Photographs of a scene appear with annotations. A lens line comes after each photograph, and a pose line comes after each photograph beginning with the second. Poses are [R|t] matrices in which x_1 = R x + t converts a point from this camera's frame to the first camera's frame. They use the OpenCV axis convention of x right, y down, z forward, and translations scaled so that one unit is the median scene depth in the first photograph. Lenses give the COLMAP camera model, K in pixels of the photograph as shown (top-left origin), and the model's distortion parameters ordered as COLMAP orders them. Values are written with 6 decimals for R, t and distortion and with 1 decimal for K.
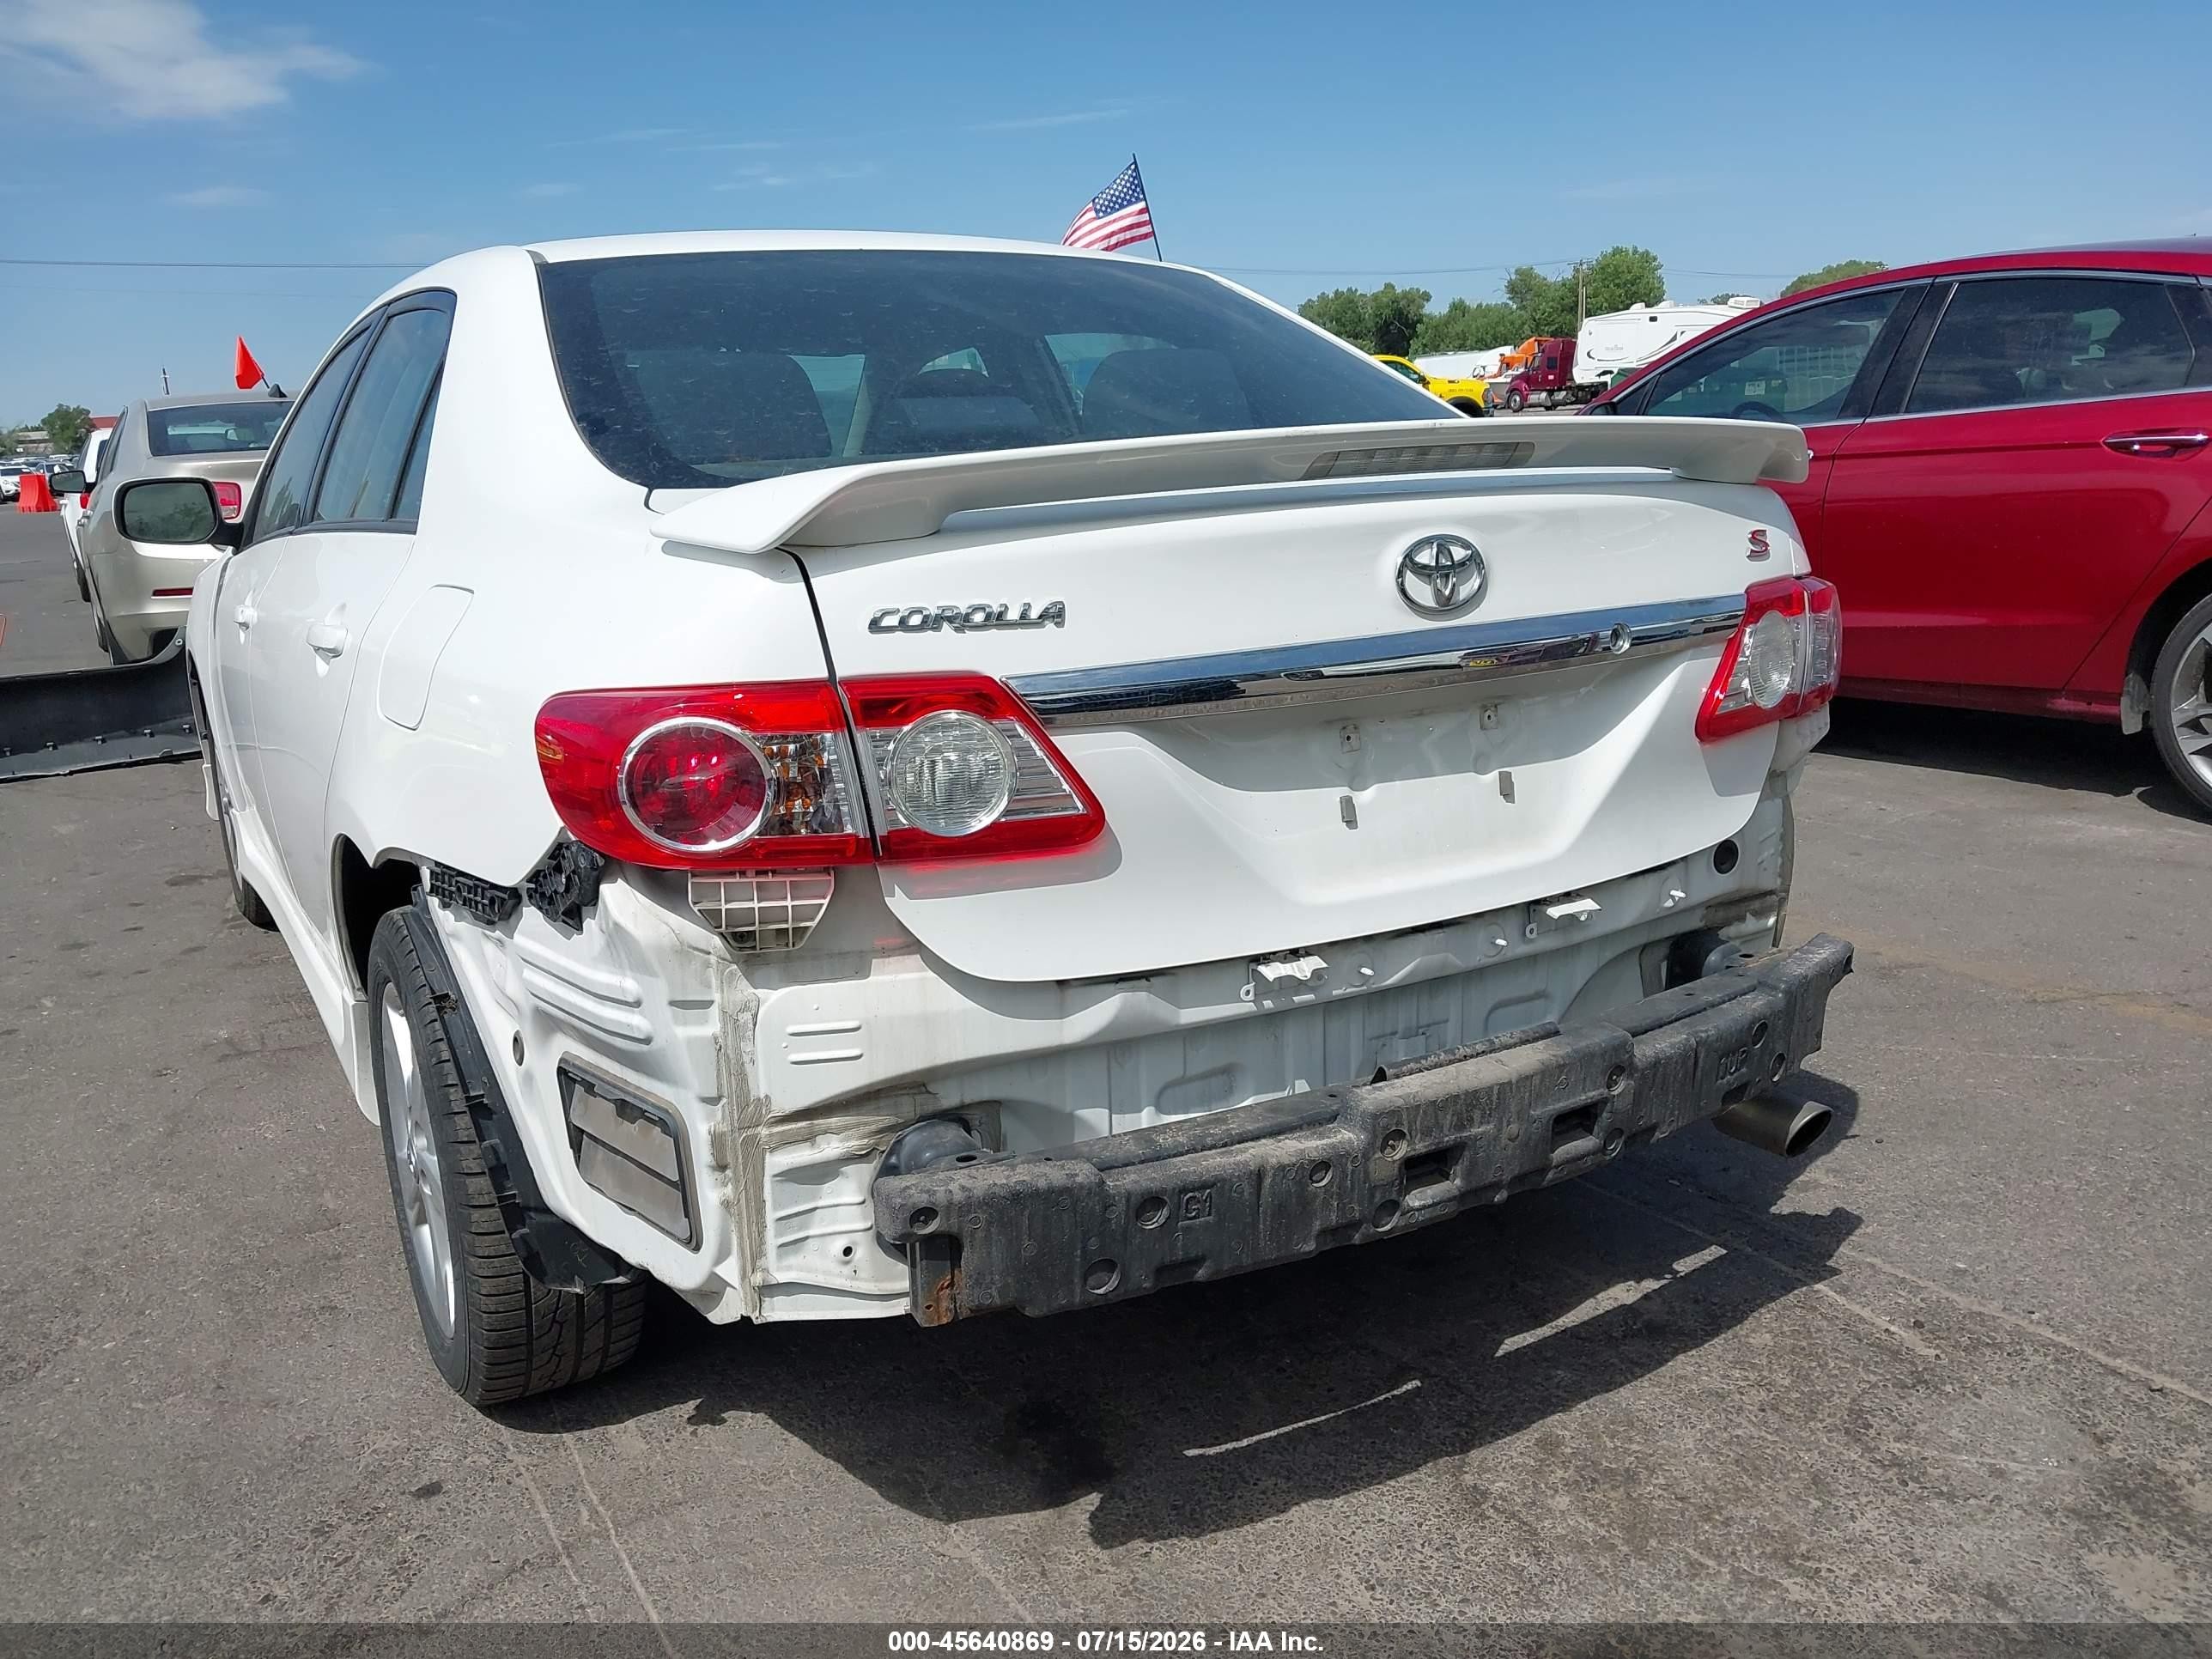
lens RADIAL K [[1757.3, 0, 1157.2], [0, 1757.3, 814.5], [0, 0, 1]] dist [0.082427, -0.117915]
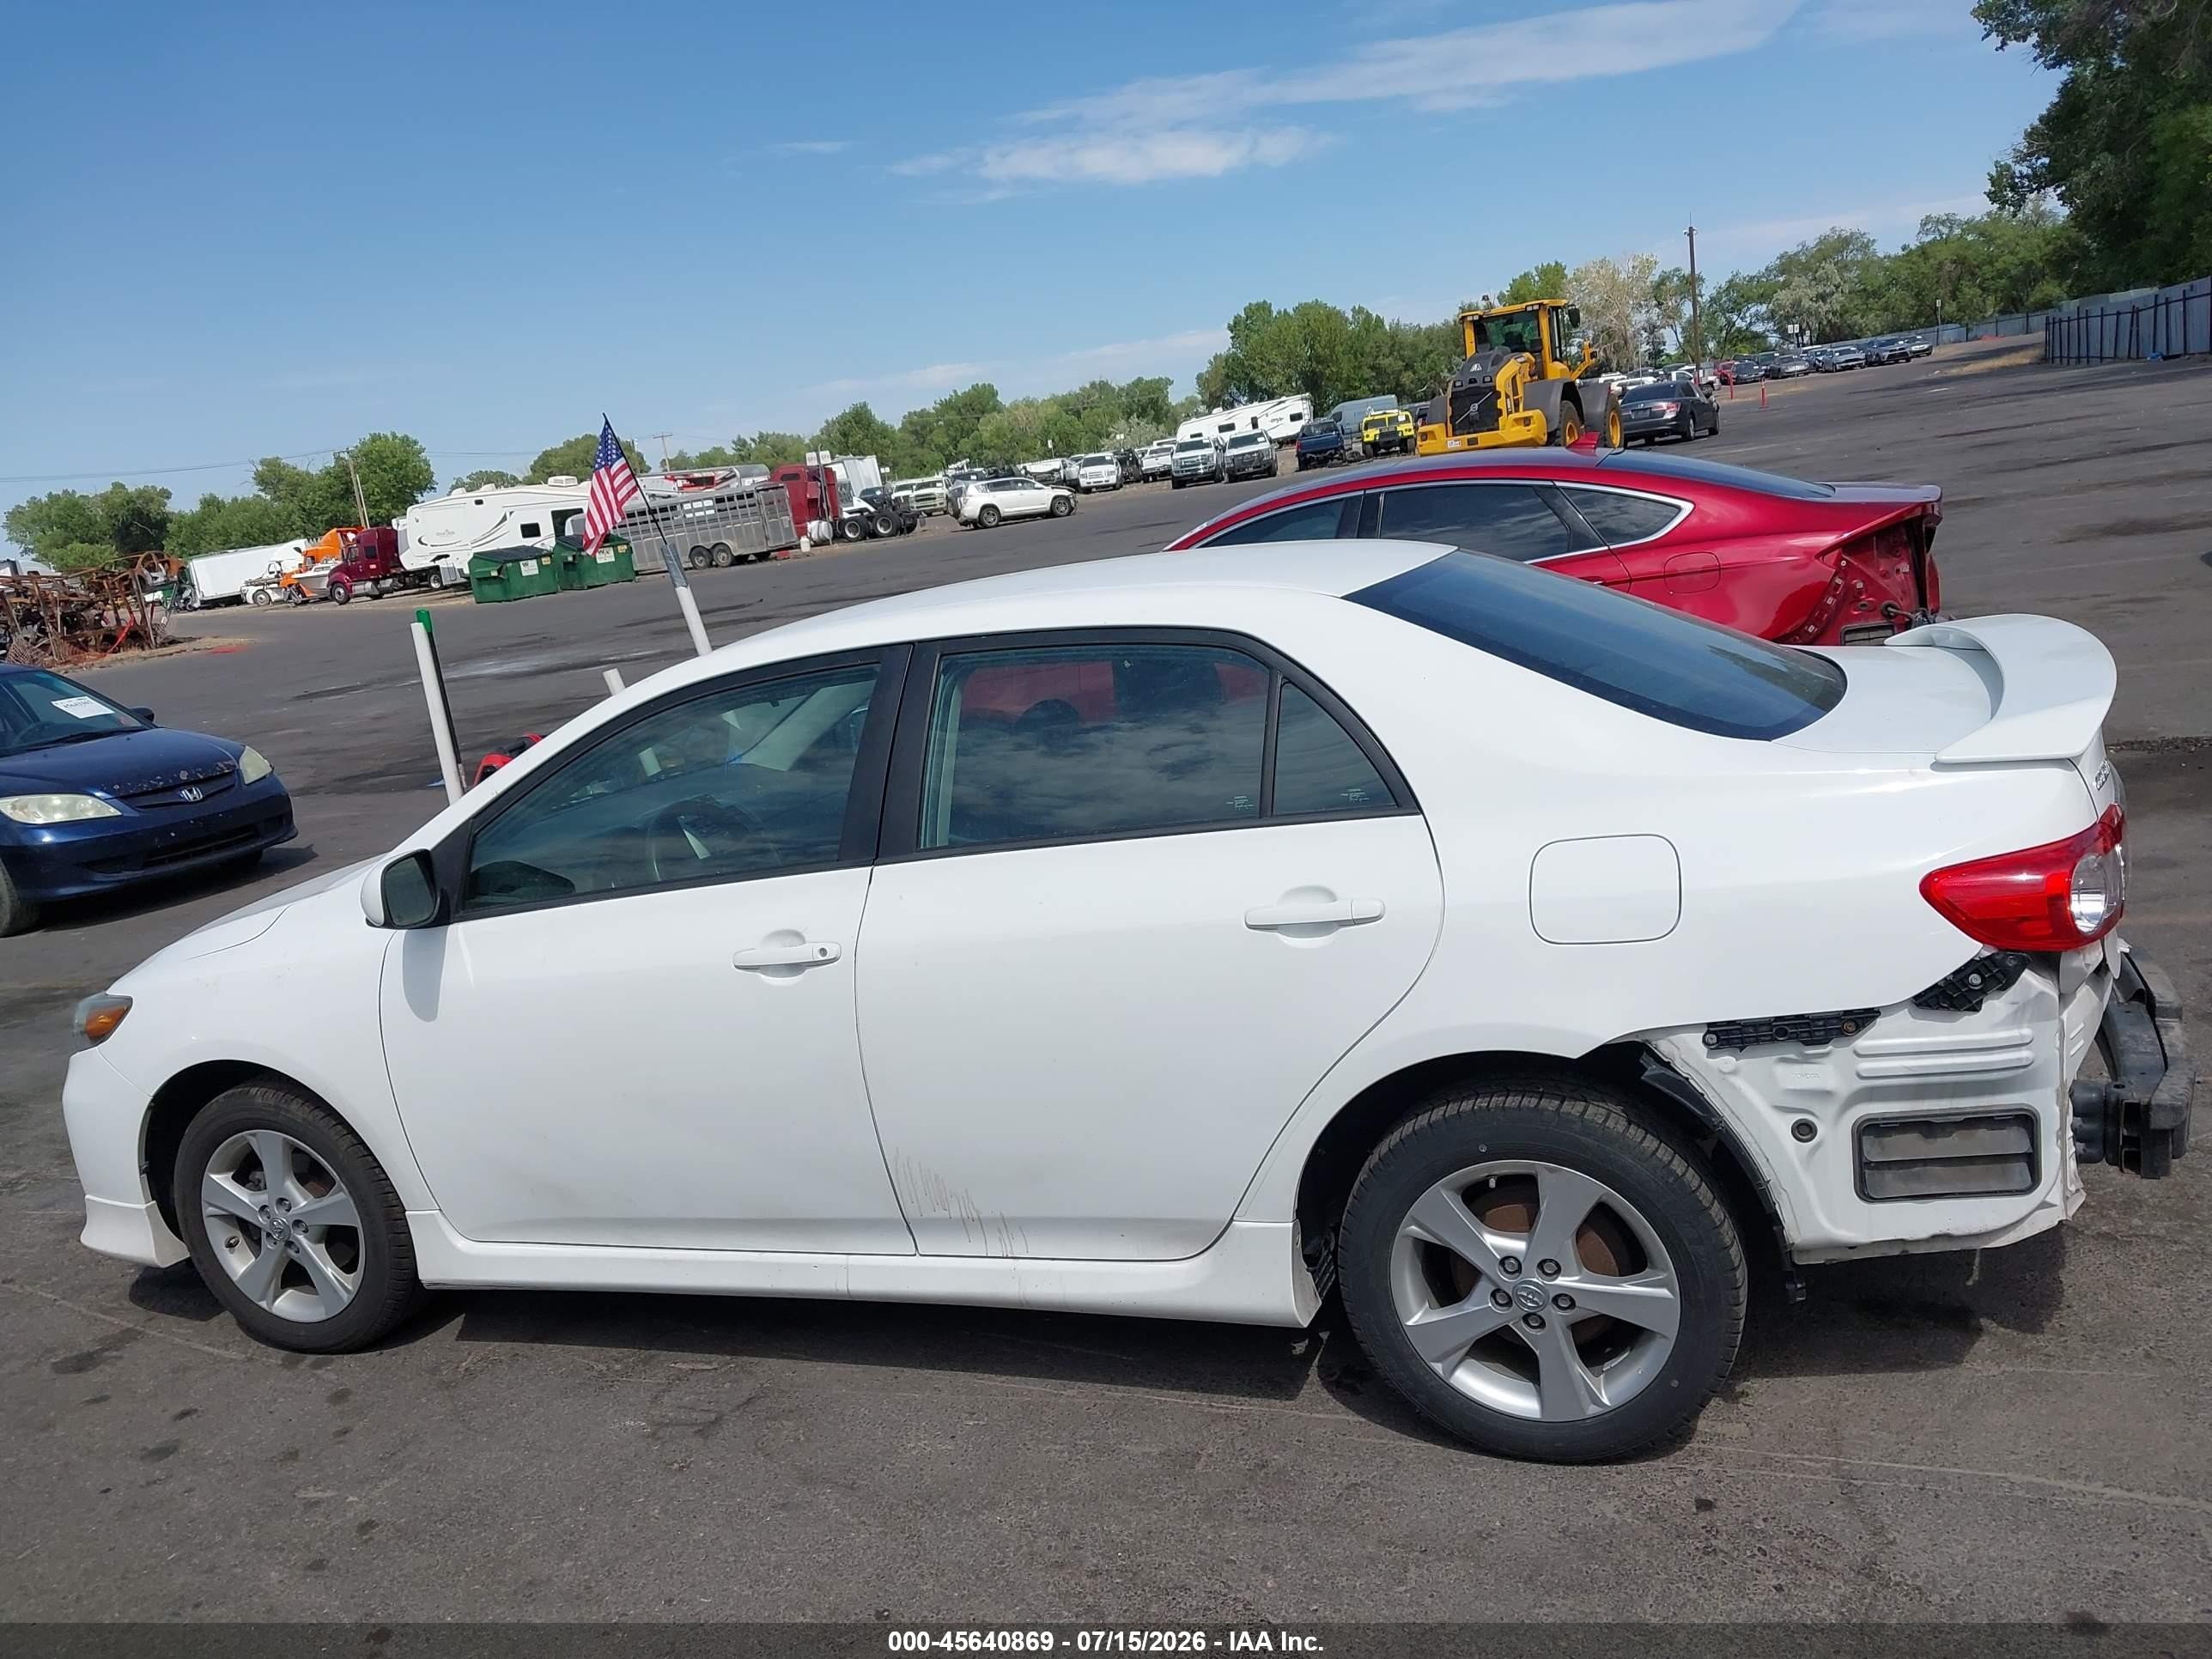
lens RADIAL K [[1685.7, 0, 1193.6], [0, 1685.7, 838.8], [0, 0, 1]] dist [-0.006078, -0.005710]
pose [[0.778907, -0.186909, 0.598639, -1.682127], [0.228031, 0.973627, 0.007291, -0.245601], [-0.584214, 0.130829, 0.800986, 0.187796]]
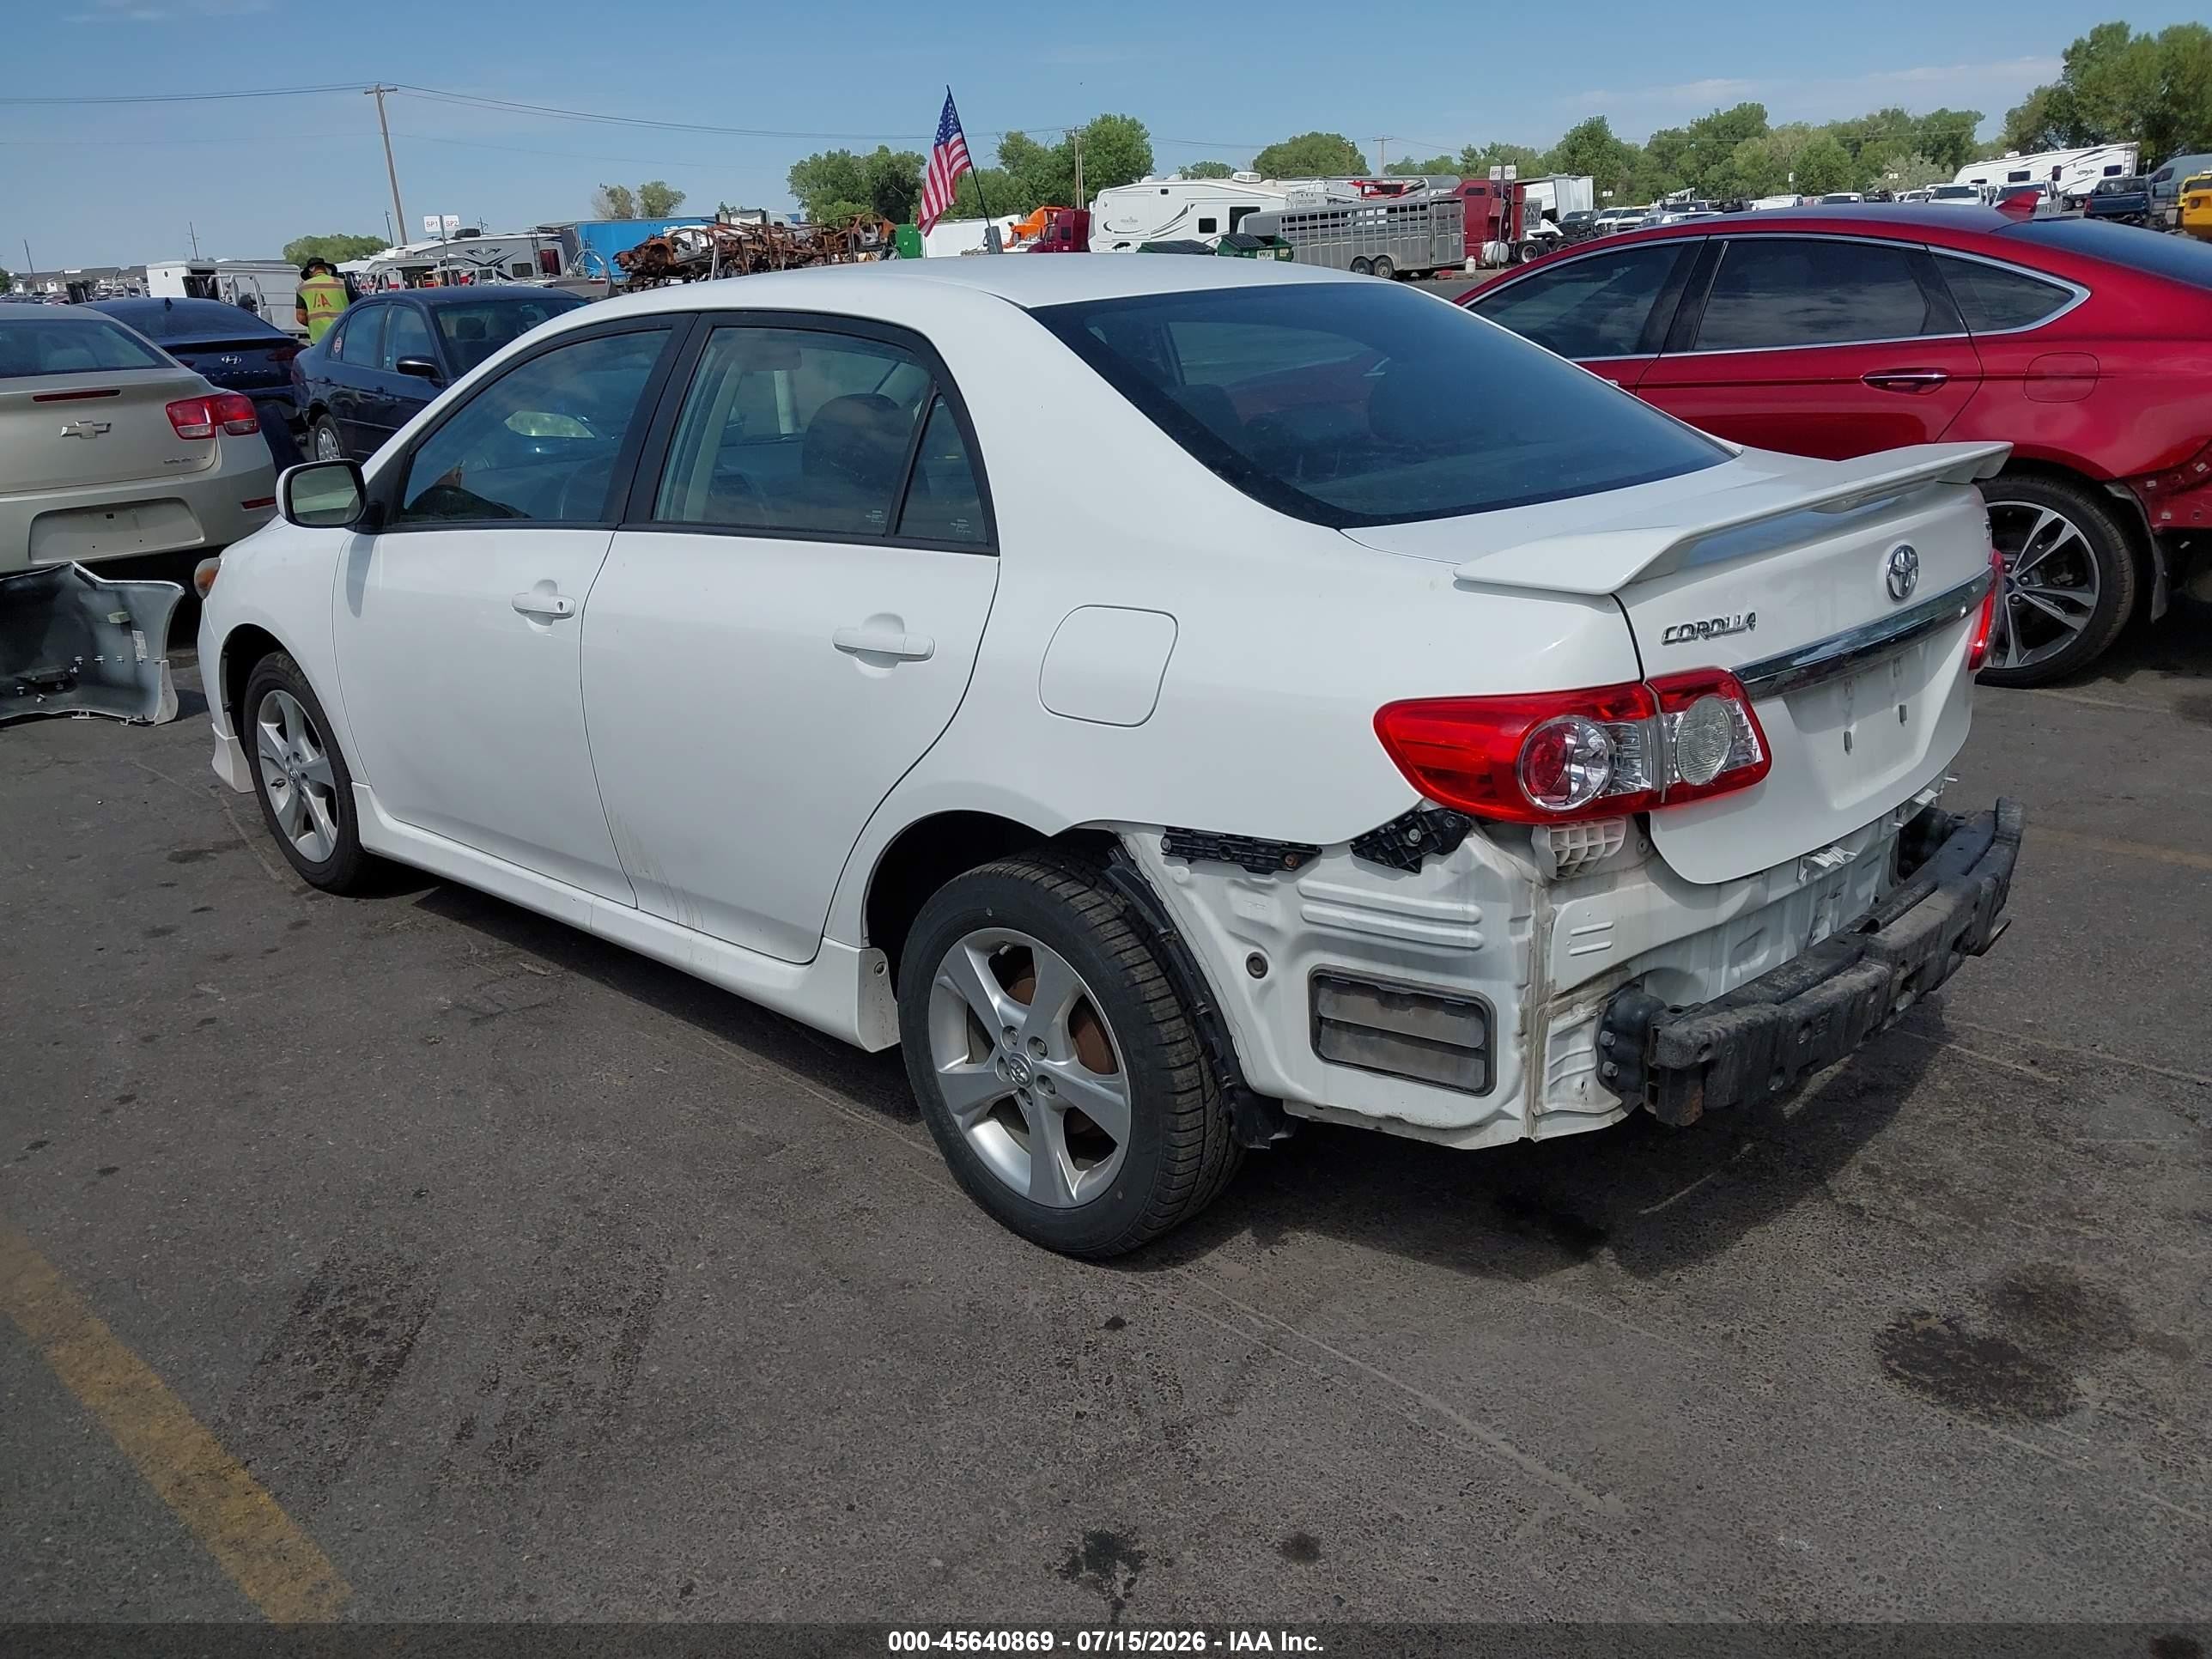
lens RADIAL K [[1732.8, 0, 1172.2], [0, 1732.8, 823.1], [0, 0, 1]] dist [0.042758, -0.088157]
pose [[0.962329, -0.079450, 0.260022, -0.819000], [0.058772, 0.994528, 0.086367, -0.094124], [-0.265461, -0.067831, 0.961732, -0.211666]]
